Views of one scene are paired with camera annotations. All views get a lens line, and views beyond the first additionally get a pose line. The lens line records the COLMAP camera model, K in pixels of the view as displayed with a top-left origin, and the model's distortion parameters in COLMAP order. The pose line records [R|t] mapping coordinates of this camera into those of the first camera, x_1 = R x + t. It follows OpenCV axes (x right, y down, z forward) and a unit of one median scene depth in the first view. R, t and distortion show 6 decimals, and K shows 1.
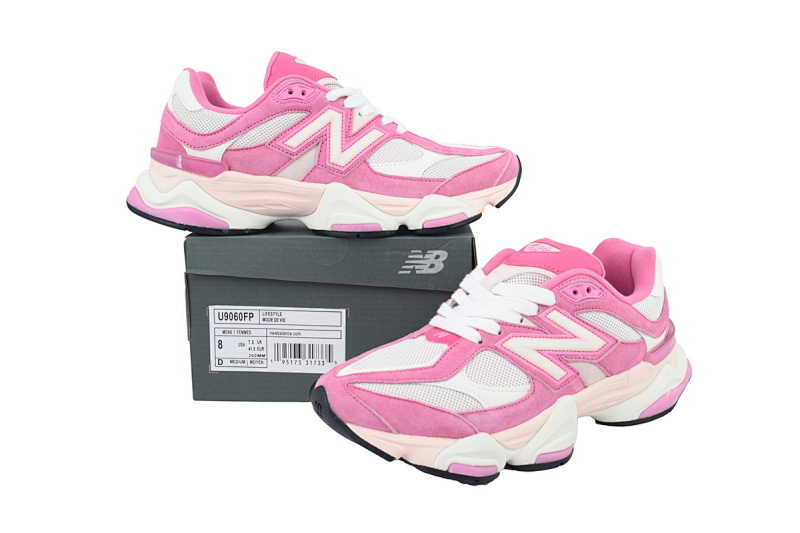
lens RADIAL K [[766.5, 0, 400.0], [0, 766.5, 266.5], [0, 0, 1]] dist [0.005713, -0.000954]
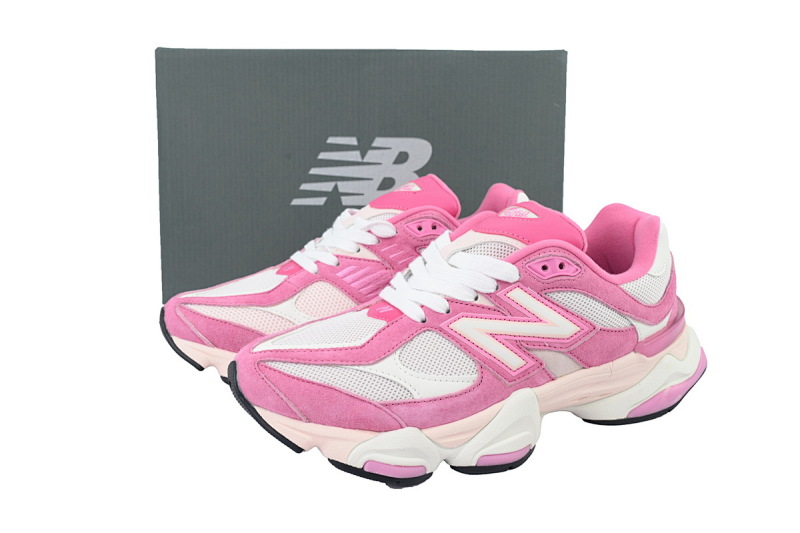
lens RADIAL K [[766.5, 0, 400.0], [0, 766.5, 266.5], [0, 0, 1]] dist [0.005713, -0.000954]
pose [[0.988920, 0.045633, -0.141262, 0.197055], [-0.036216, 0.996992, 0.068528, -0.020307], [0.143964, -0.062653, 0.987598, 0.151139]]
